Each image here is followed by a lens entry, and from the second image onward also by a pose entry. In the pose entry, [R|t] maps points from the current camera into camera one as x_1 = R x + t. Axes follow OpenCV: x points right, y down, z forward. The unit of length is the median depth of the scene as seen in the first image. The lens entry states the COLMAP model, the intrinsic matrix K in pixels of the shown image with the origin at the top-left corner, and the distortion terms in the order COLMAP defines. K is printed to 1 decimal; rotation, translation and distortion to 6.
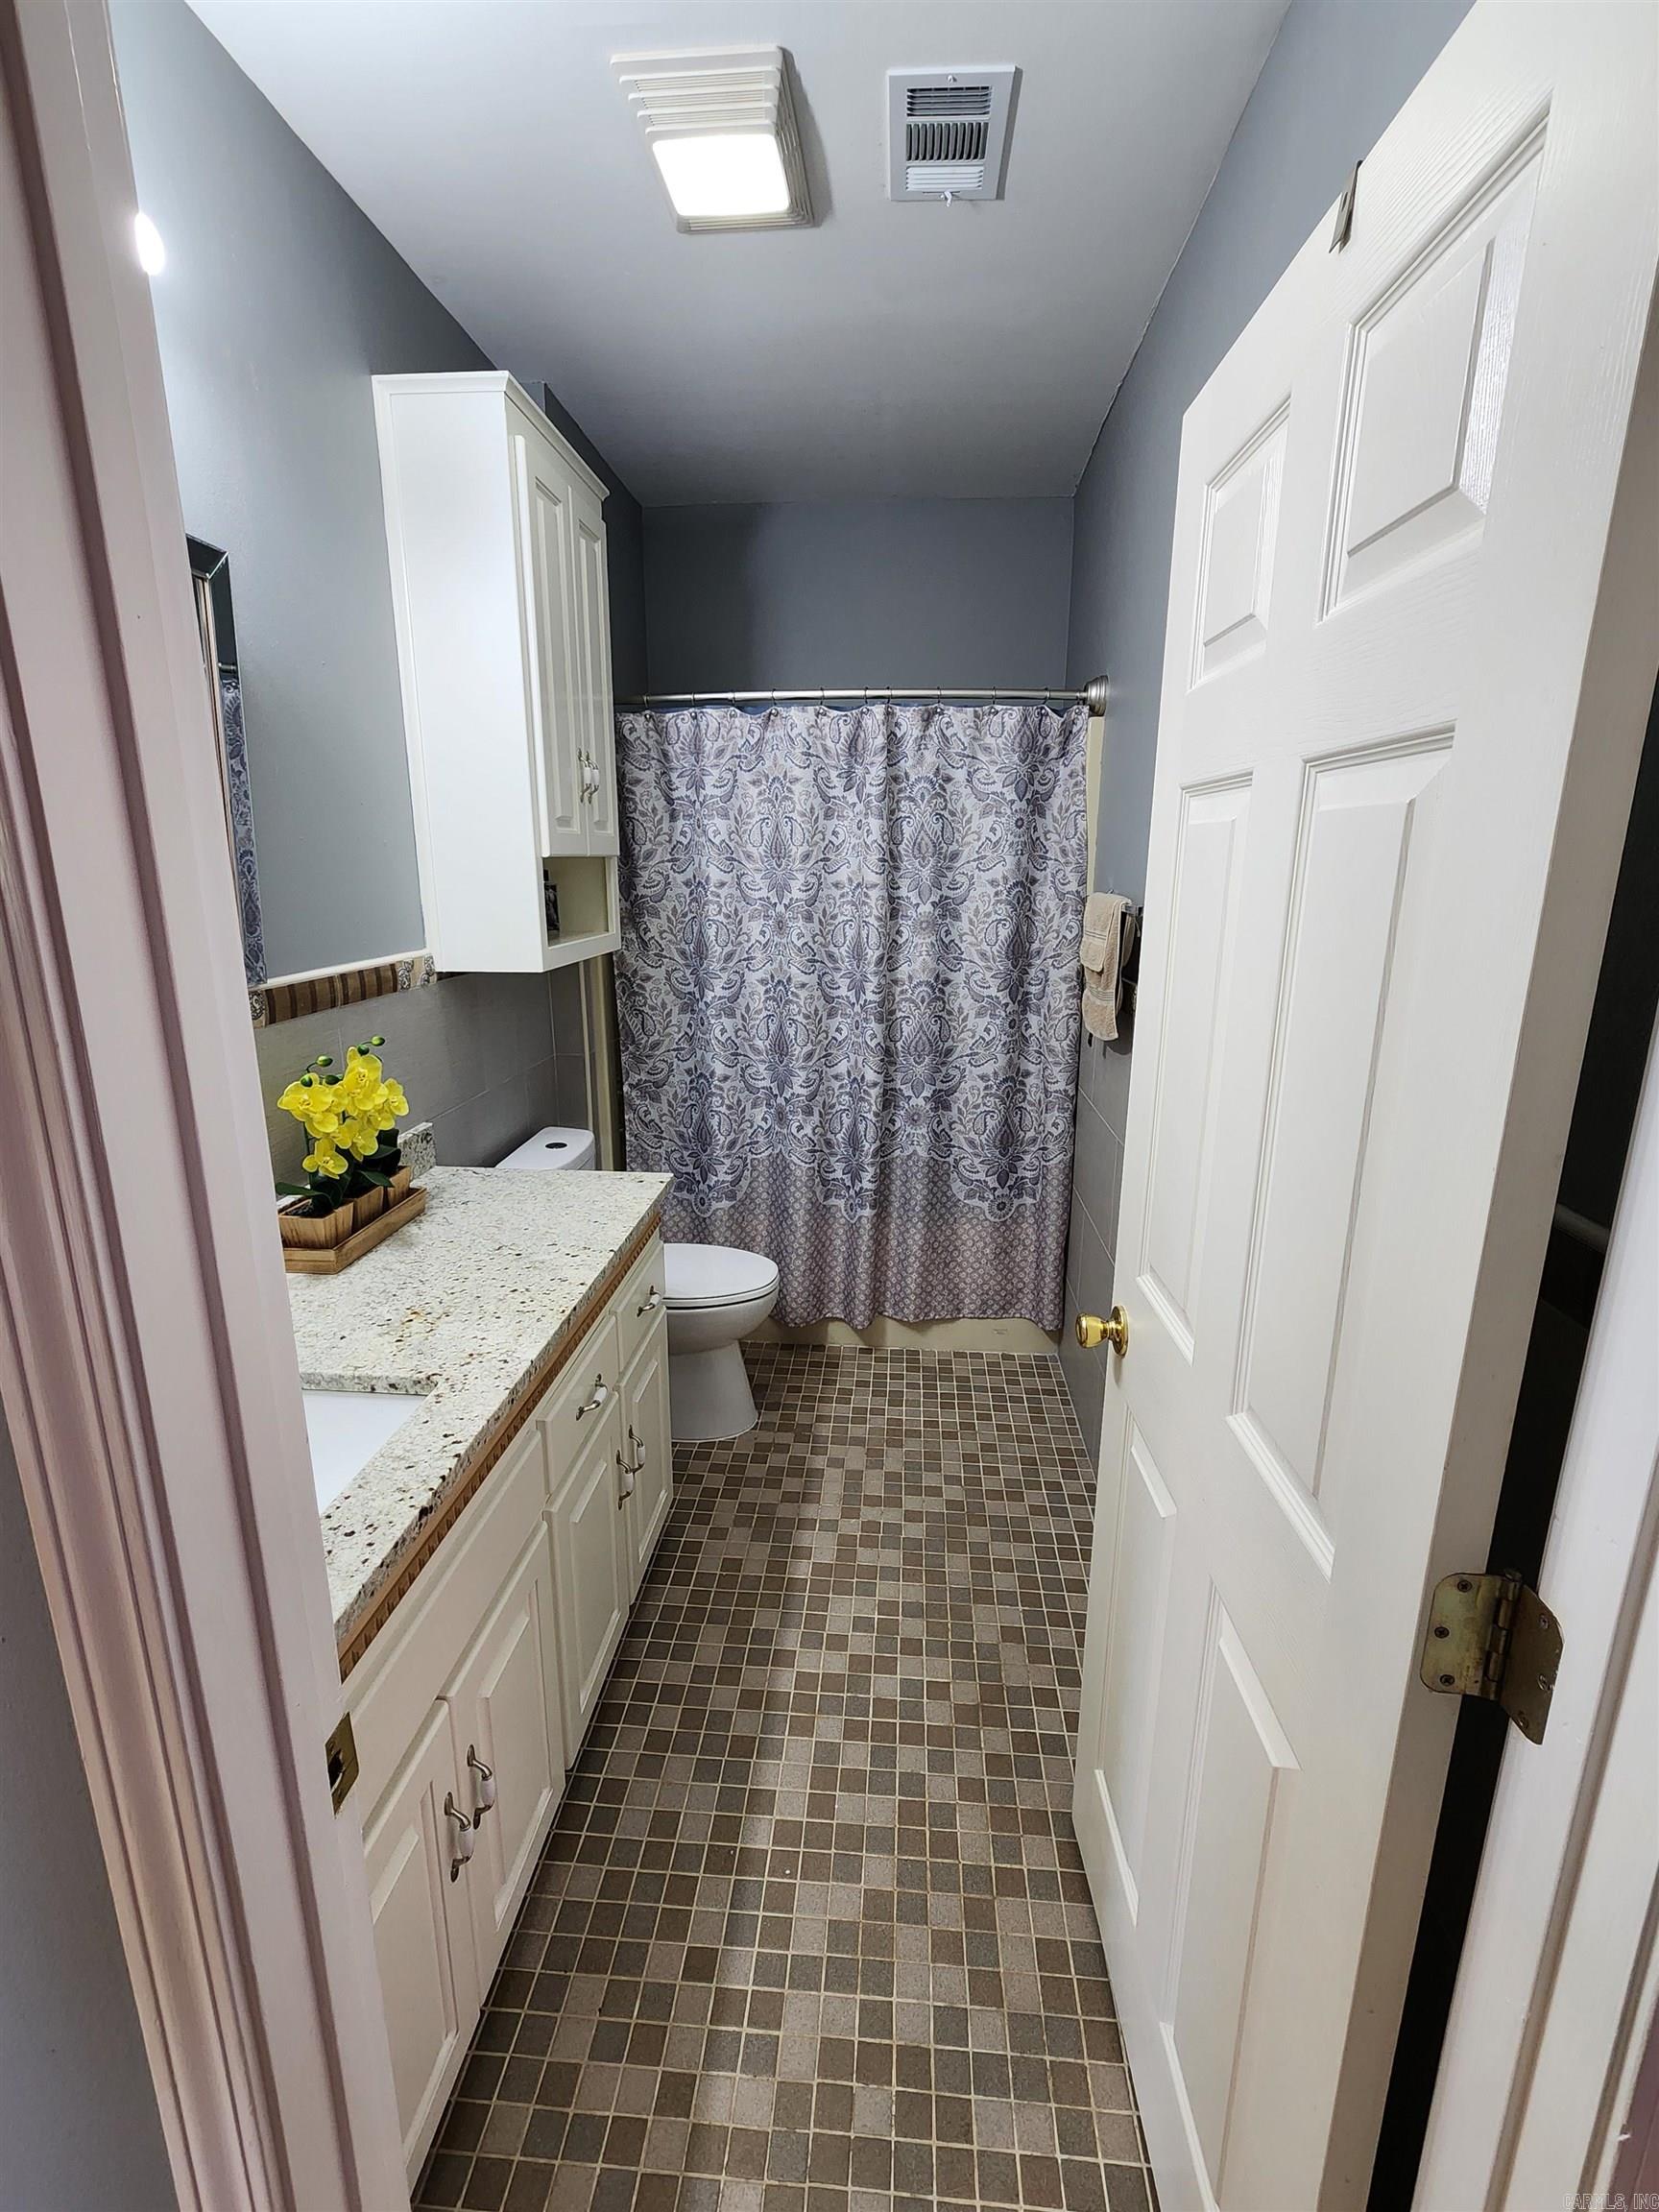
lens RADIAL K [[986.1, 0, 833.5], [0, 986.1, 1094.8], [0, 0, 1]] dist [-0.000013, 0.001426]
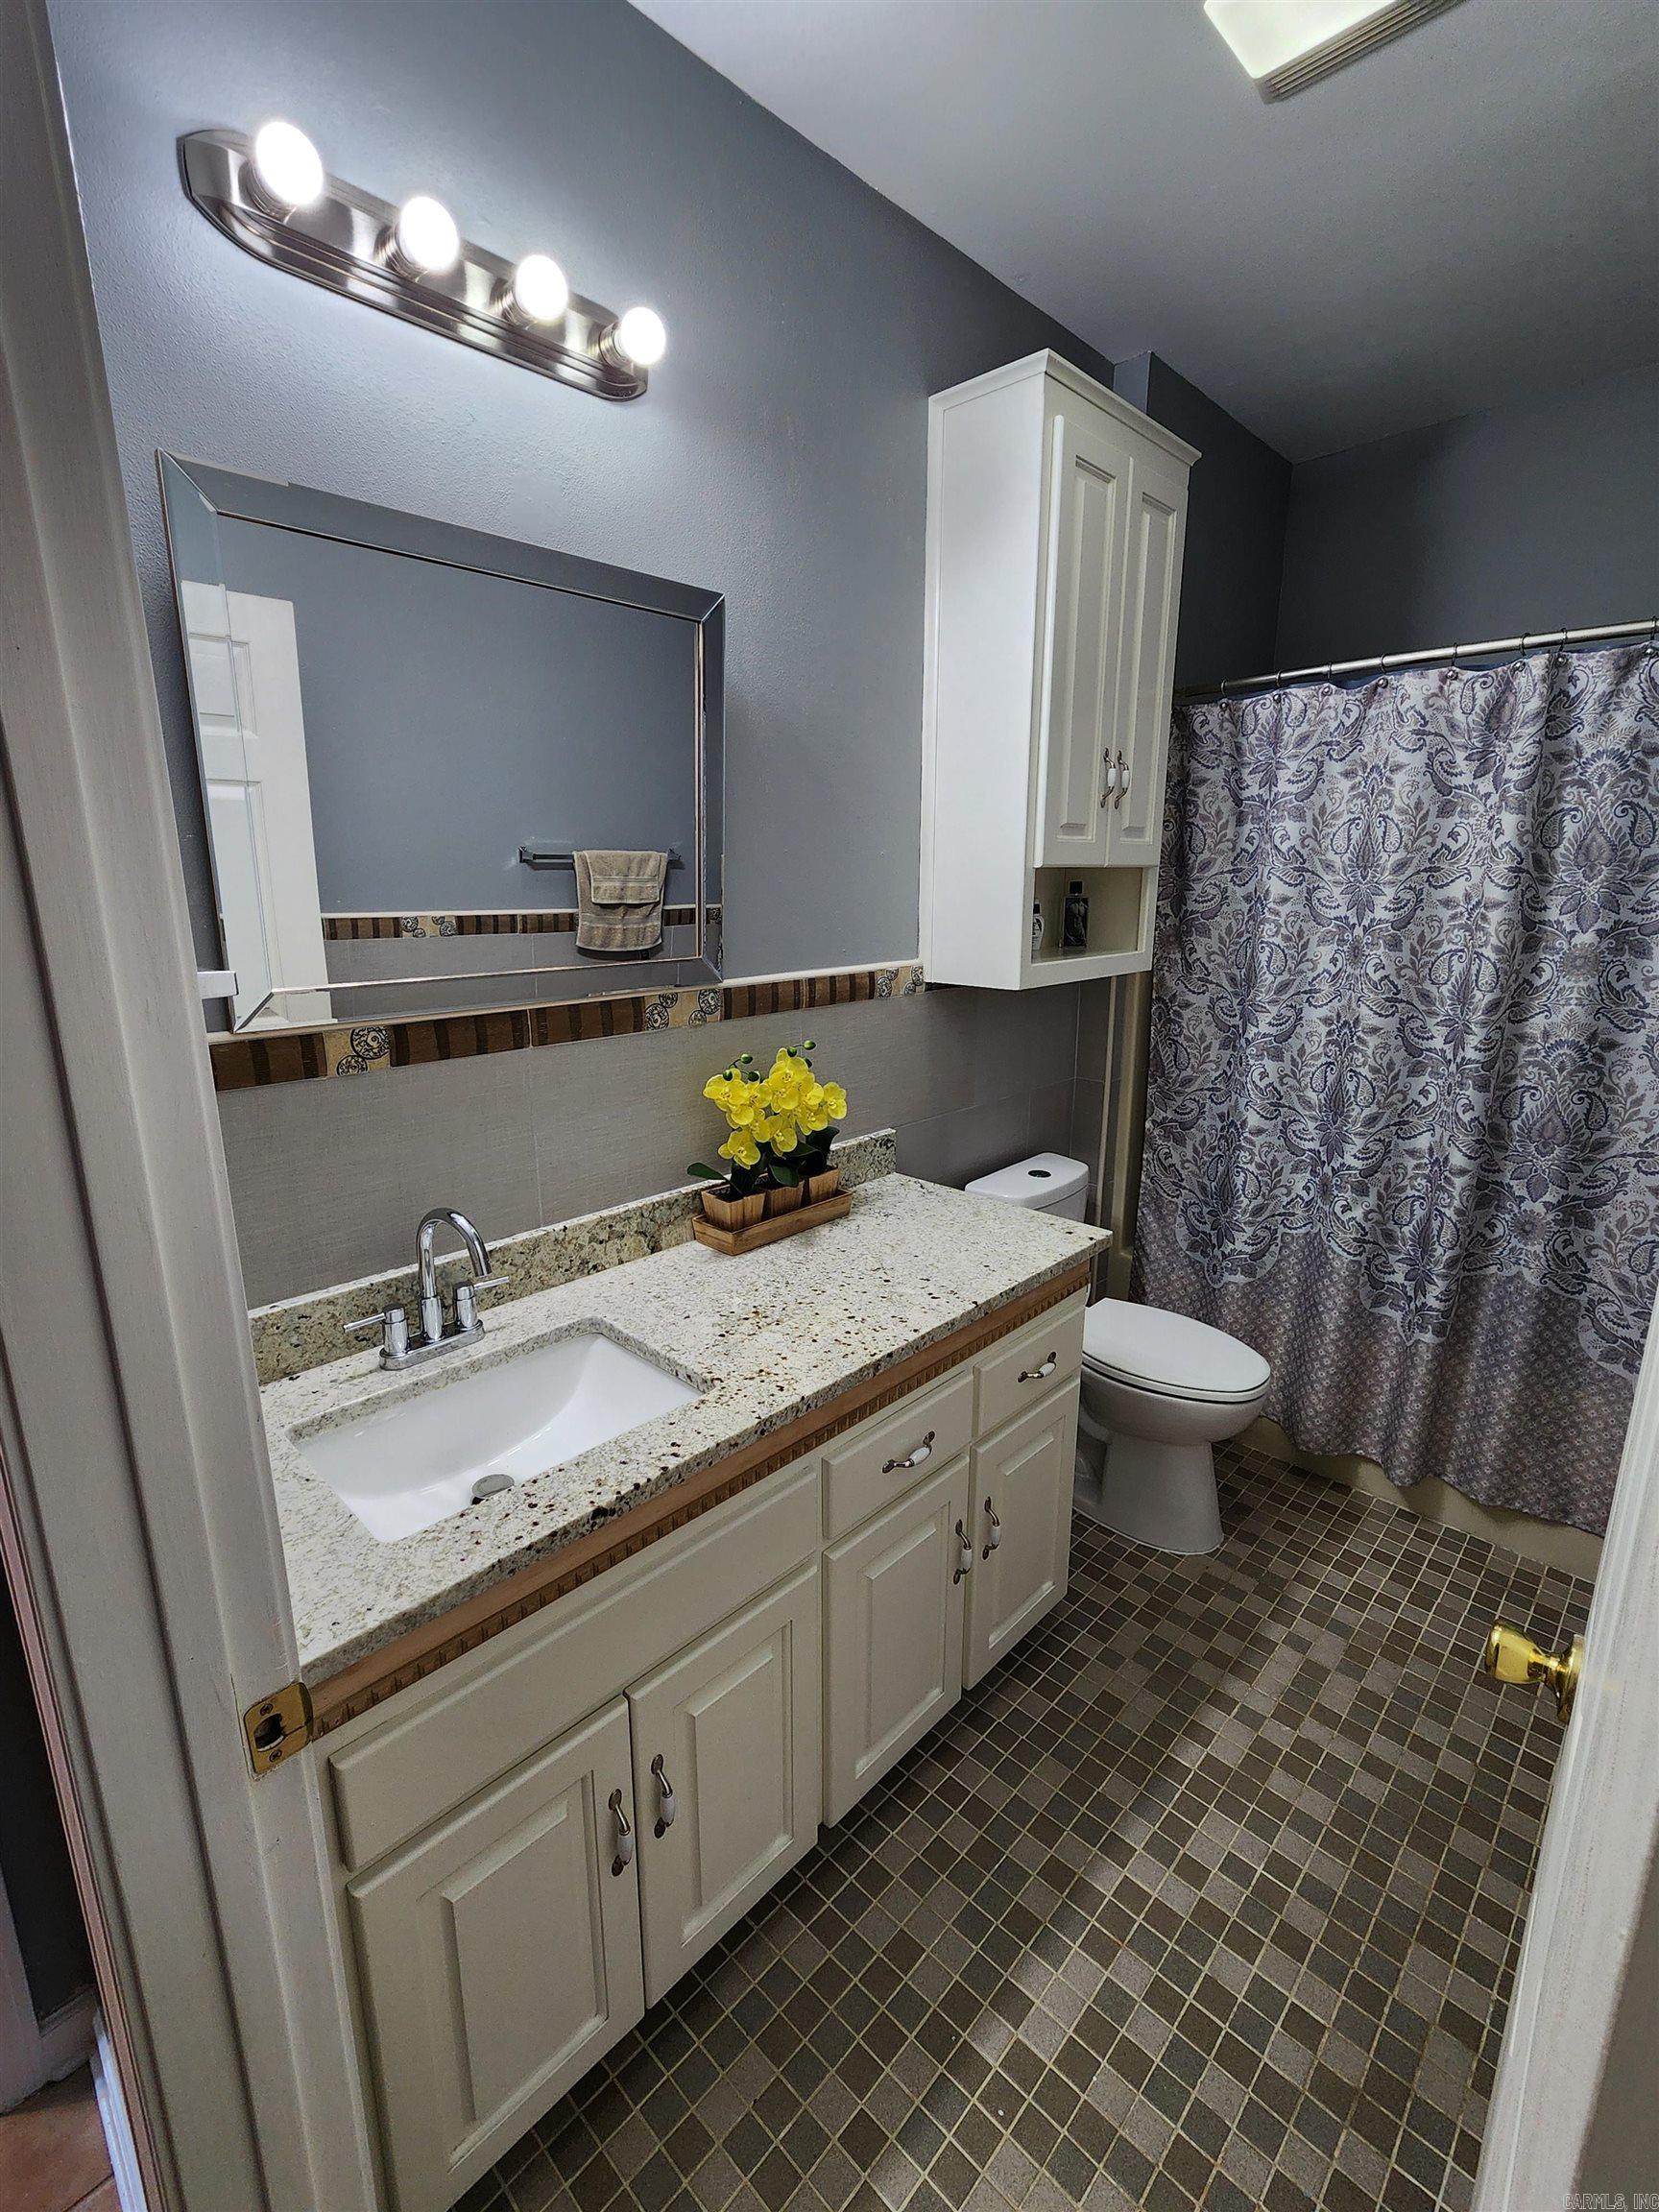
lens RADIAL K [[986.1, 0, 833.5], [0, 986.1, 1094.8], [0, 0, 1]] dist [-0.000013, 0.001426]
pose [[0.772216, 0.137762, -0.620245, 0.135653], [-0.144651, 0.988694, 0.039505, -0.030458], [0.618674, 0.059213, 0.783413, 0.131081]]
